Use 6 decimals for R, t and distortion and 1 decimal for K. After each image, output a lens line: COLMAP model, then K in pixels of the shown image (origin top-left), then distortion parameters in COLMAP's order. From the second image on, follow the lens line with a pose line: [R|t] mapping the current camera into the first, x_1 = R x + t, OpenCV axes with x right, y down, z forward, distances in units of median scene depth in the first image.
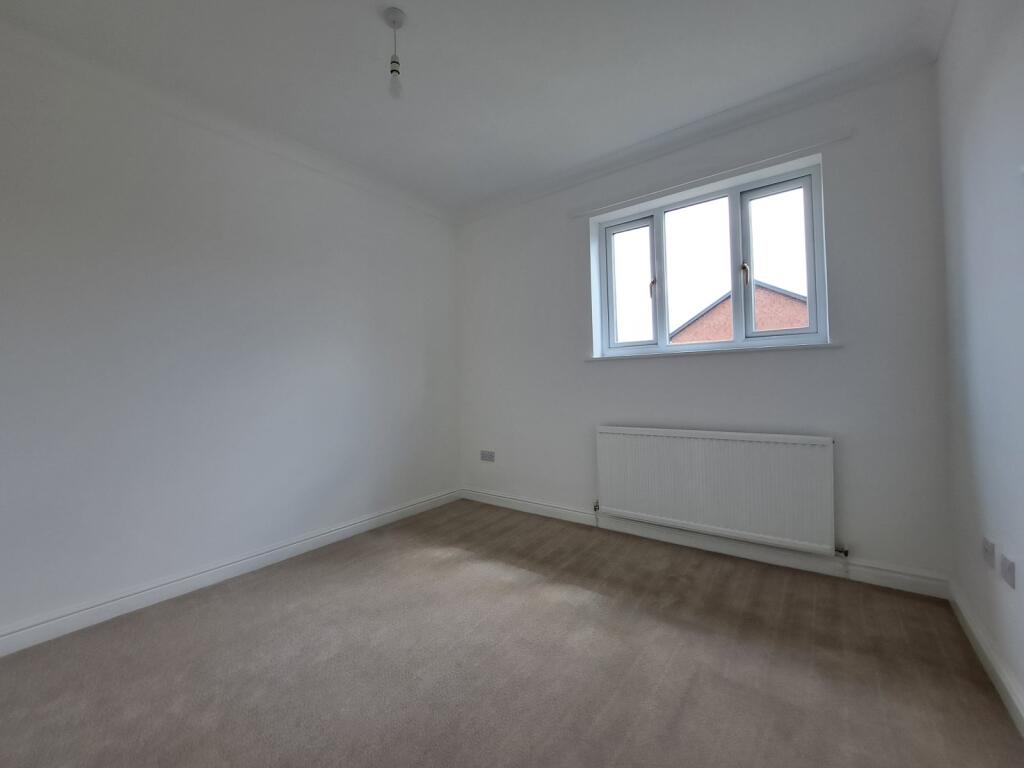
lens RADIAL K [[413.9, 0, 502.4], [0, 413.9, 379.3], [0, 0, 1]] dist [-0.002705, -0.000403]
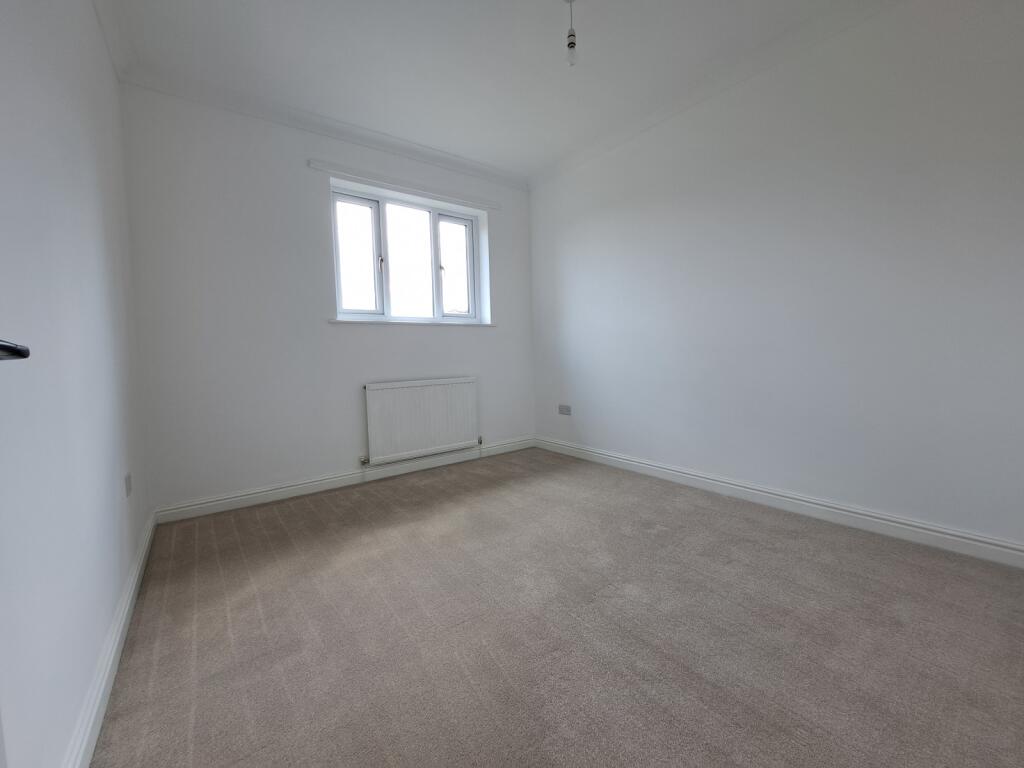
lens RADIAL K [[413.9, 0, 502.4], [0, 413.9, 379.3], [0, 0, 1]] dist [-0.002705, -0.000403]
pose [[0.246967, -0.061740, 0.967055, -0.716172], [0.002200, 0.998001, 0.063154, 0.027802], [-0.969021, -0.013470, 0.246609, 0.392810]]
